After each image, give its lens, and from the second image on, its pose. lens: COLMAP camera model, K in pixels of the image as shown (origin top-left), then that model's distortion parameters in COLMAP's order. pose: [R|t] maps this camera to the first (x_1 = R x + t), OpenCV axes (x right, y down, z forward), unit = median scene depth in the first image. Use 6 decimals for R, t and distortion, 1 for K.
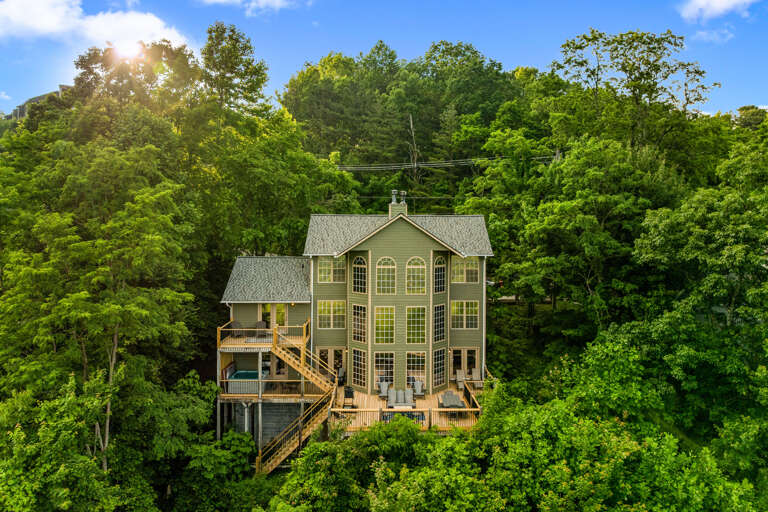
lens RADIAL K [[544.6, 0, 385.5], [0, 544.6, 255.2], [0, 0, 1]] dist [-0.000134, -0.001129]
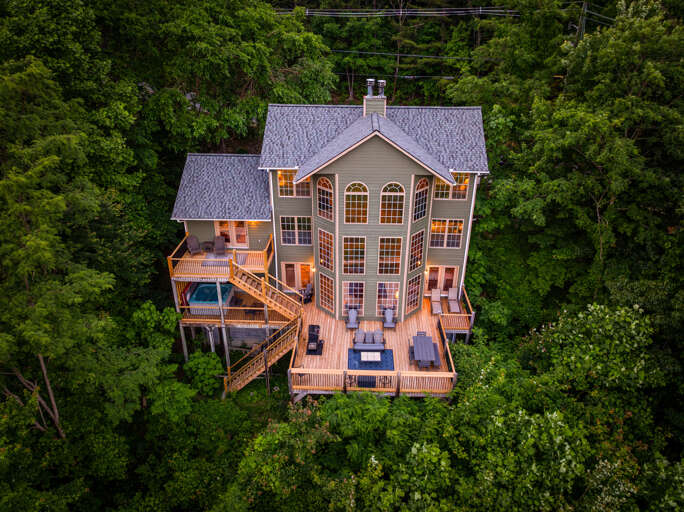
lens RADIAL K [[469.7, 0, 340.0], [0, 469.7, 256.3], [0, 0, 1]] dist [0.002378, -0.001685]
pose [[0.998066, 0.026996, -0.056002, 0.018211], [-0.000788, 0.906222, 0.422801, -0.188379], [0.062164, -0.421939, 0.904490, 0.301988]]
